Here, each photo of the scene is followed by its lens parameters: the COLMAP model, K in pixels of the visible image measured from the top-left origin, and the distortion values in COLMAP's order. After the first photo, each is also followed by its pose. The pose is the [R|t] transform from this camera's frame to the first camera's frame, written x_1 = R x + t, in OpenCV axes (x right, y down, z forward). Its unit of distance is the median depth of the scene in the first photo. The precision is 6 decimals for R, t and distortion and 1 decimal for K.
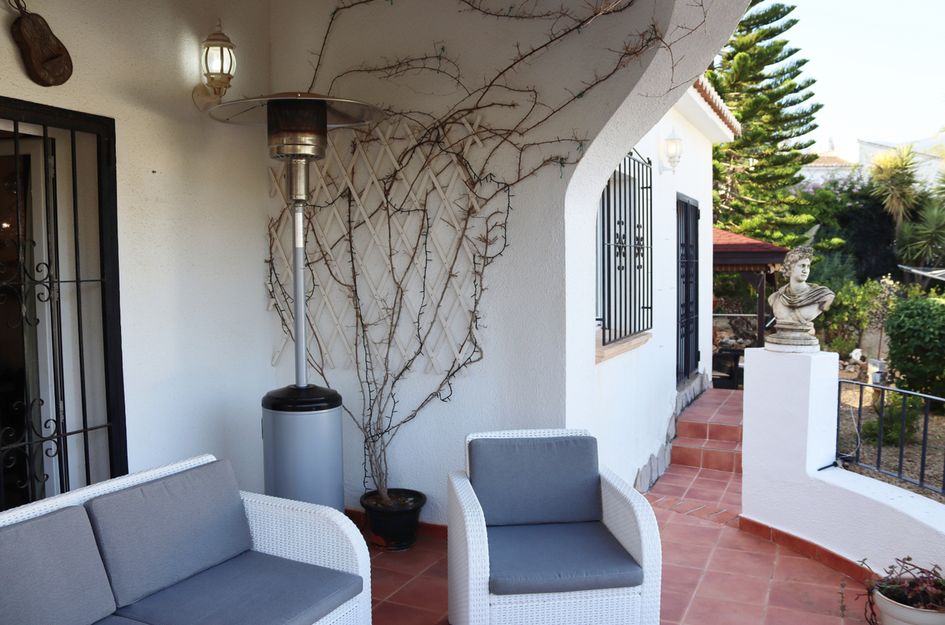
lens RADIAL K [[783.2, 0, 472.5], [0, 783.2, 312.5], [0, 0, 1]] dist [-0.158358, 0.138377]
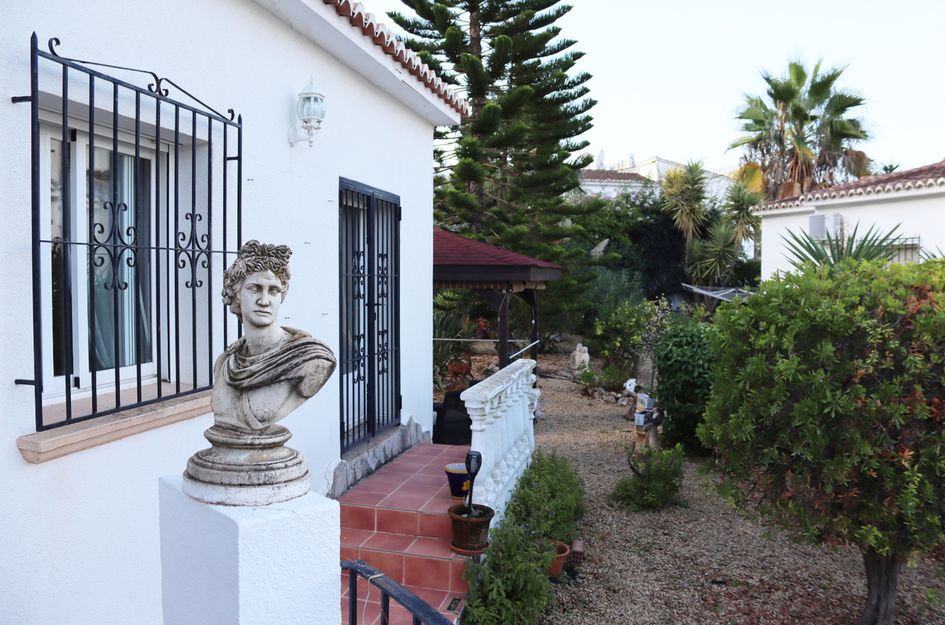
lens RADIAL K [[783.2, 0, 472.5], [0, 783.2, 312.5], [0, 0, 1]] dist [-0.158358, 0.138377]
pose [[0.975444, 0.008190, 0.220094, 0.124792], [-0.004397, 0.999833, -0.017715, -0.011374], [-0.220202, 0.016312, 0.975318, 0.156255]]
